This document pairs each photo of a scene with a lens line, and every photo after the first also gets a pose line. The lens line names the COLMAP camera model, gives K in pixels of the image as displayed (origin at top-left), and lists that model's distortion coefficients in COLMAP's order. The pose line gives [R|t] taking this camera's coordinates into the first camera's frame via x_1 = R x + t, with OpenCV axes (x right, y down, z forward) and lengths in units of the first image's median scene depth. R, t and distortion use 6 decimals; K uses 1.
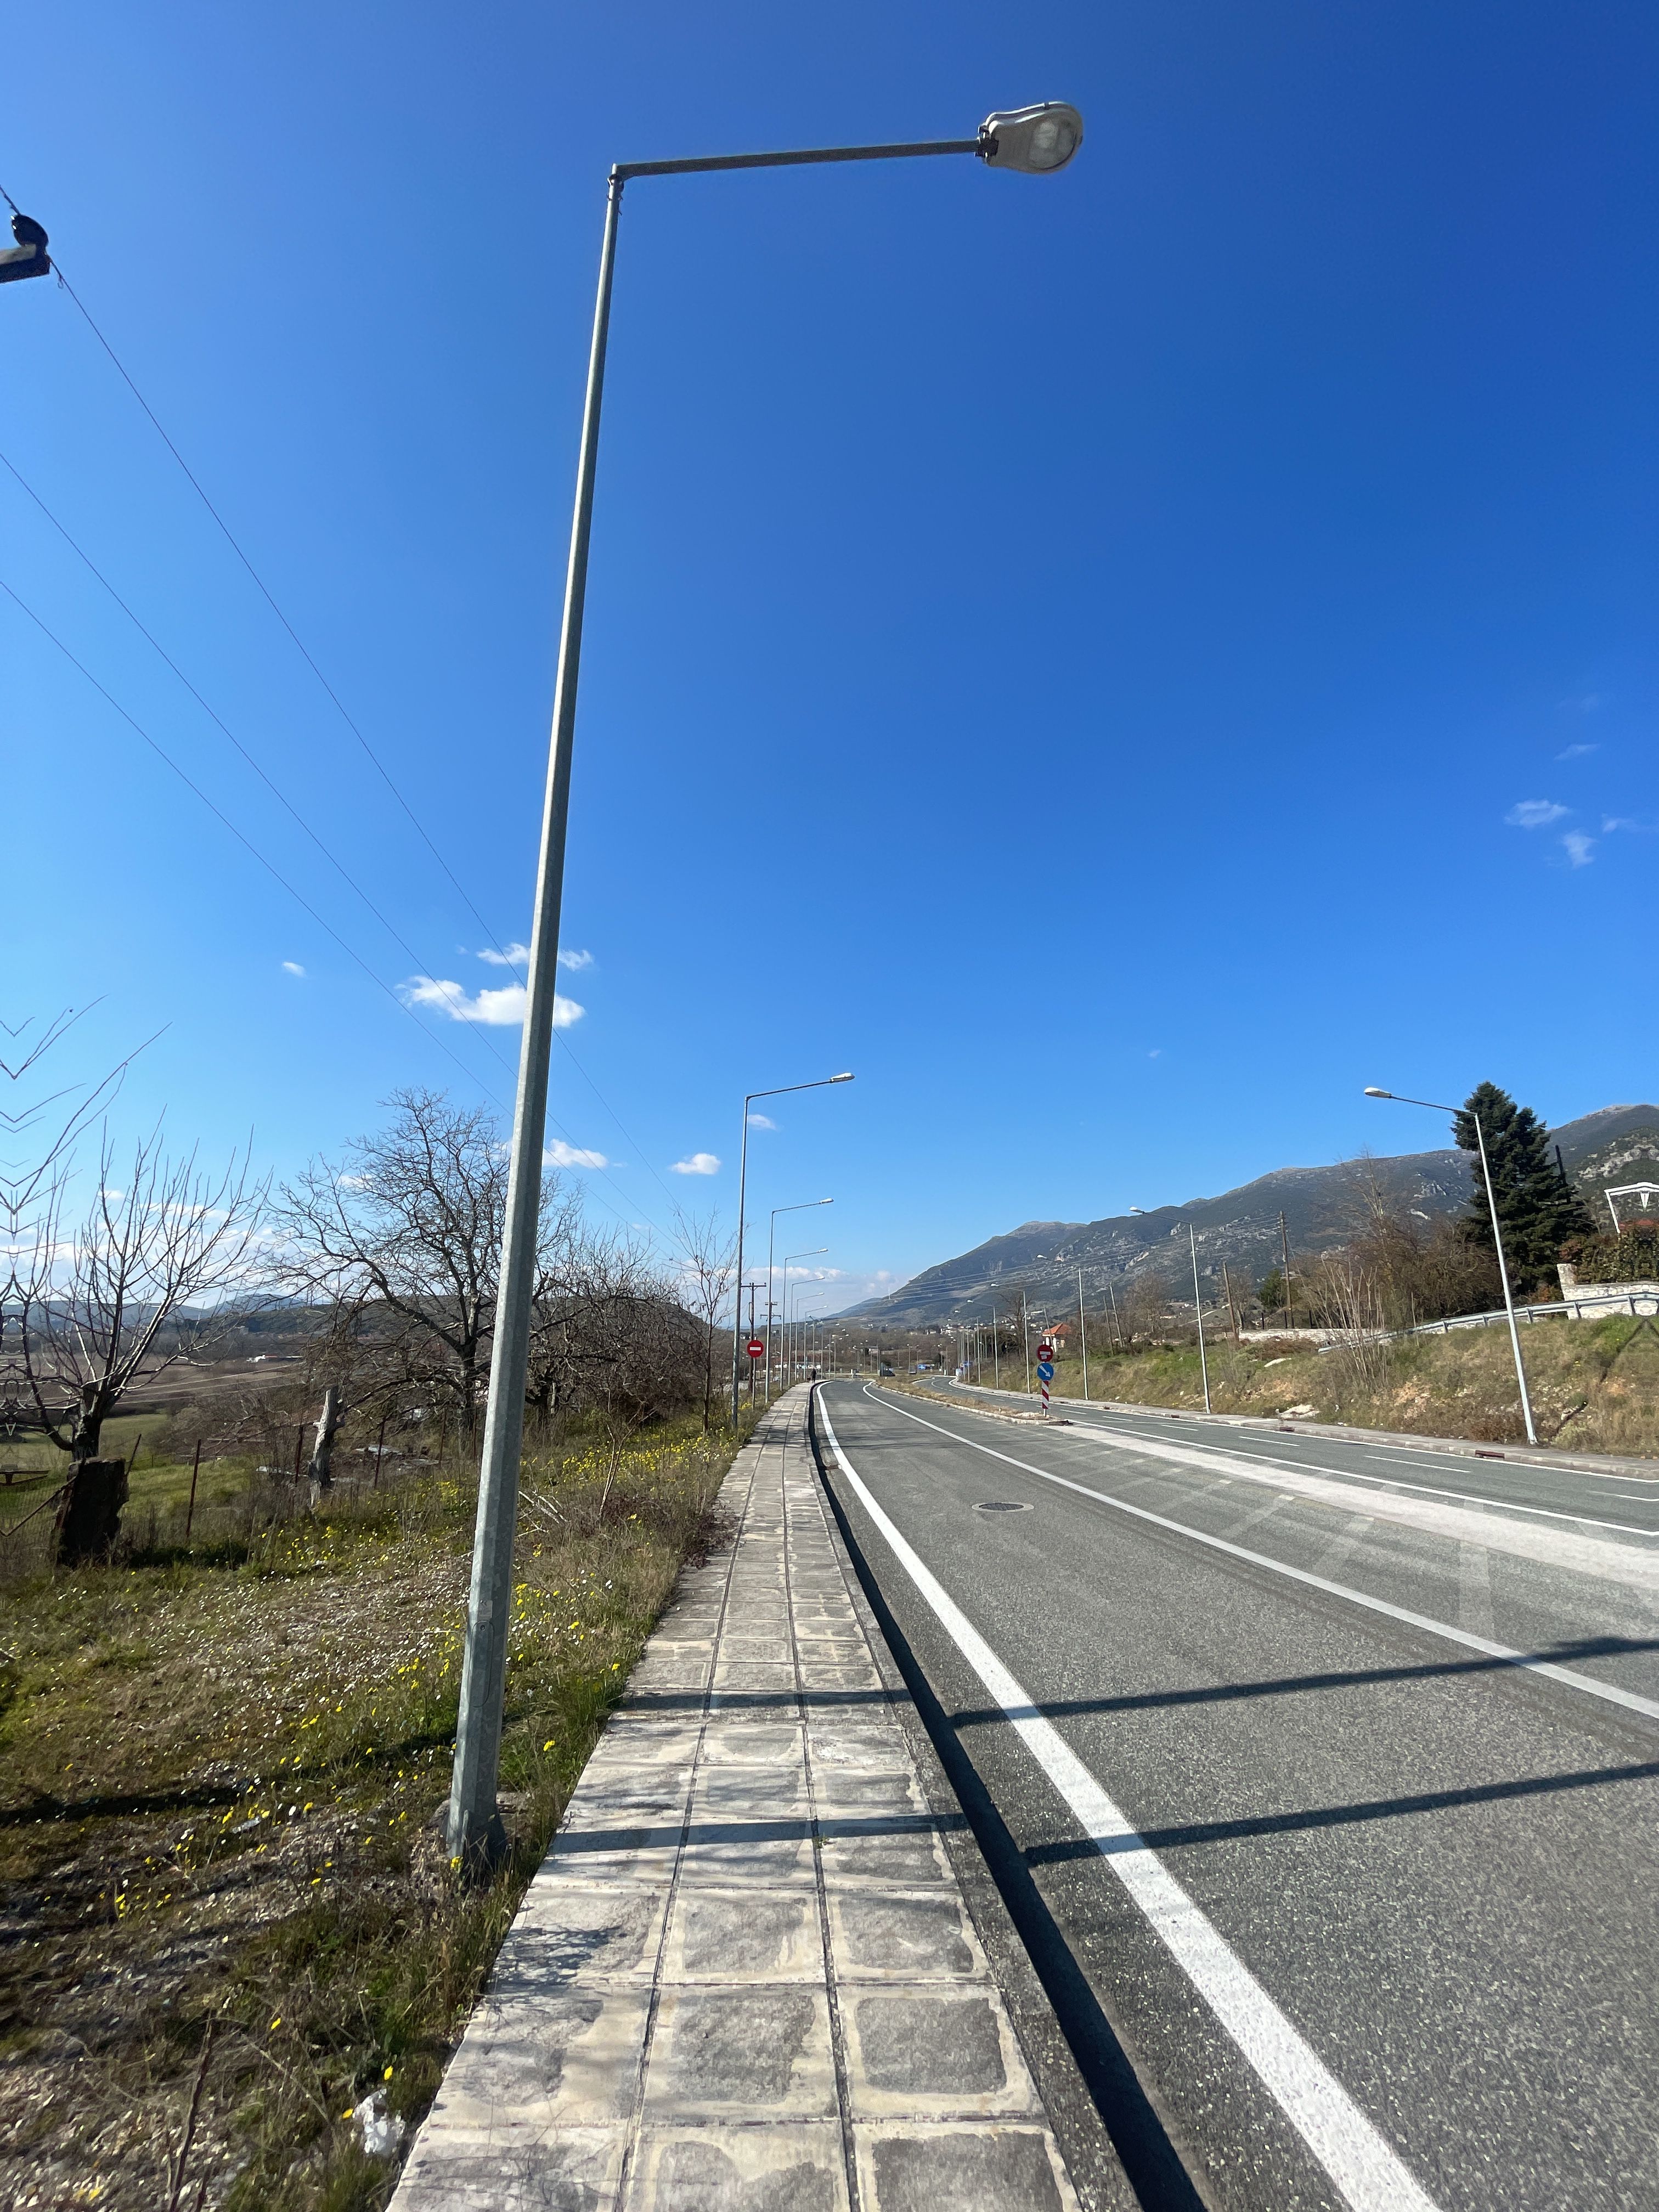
lens RADIAL K [[891.2, 0, 835.0], [0, 891.2, 1100.3], [0, 0, 1]] dist [-0.005771, 0.001181]
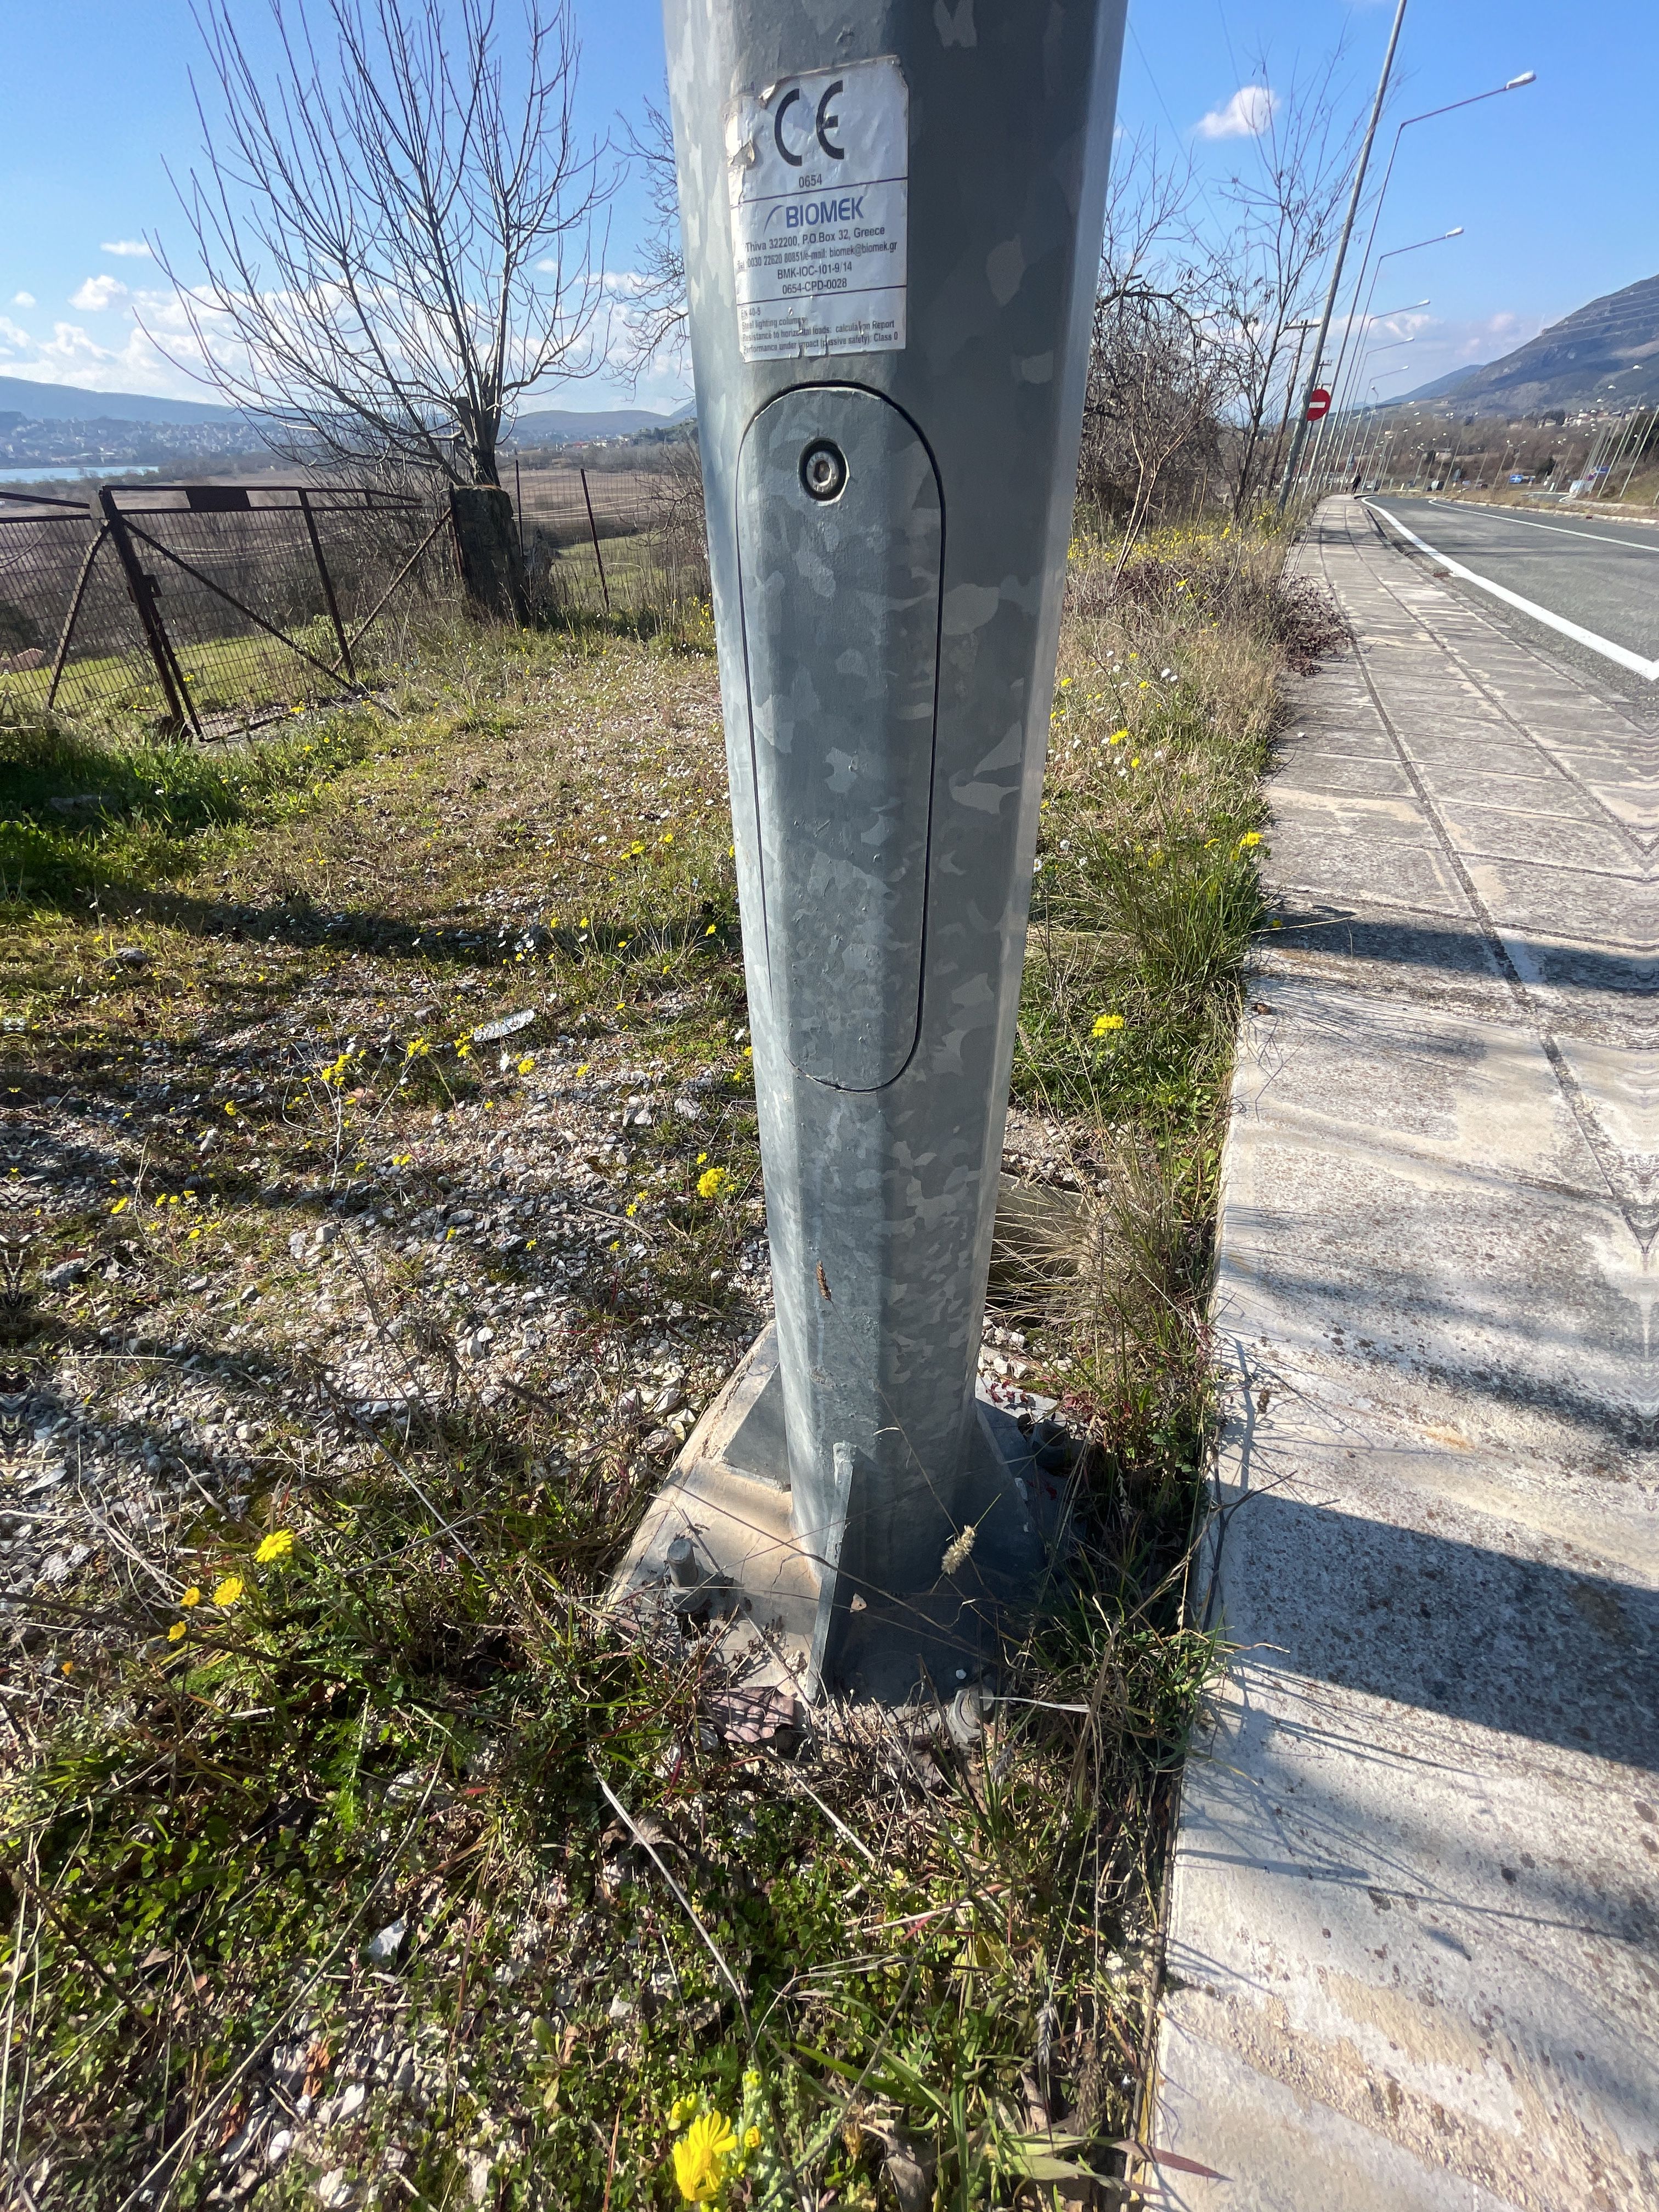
lens RADIAL K [[891.2, 0, 836.4], [0, 891.2, 1101.9], [0, 0, 1]] dist [-0.005771, 0.001181]
pose [[0.897403, 0.250892, -0.362935, -0.240264], [0.126722, 0.641362, 0.756701, 0.393421], [0.422623, -0.725057, 0.543767, 0.628655]]
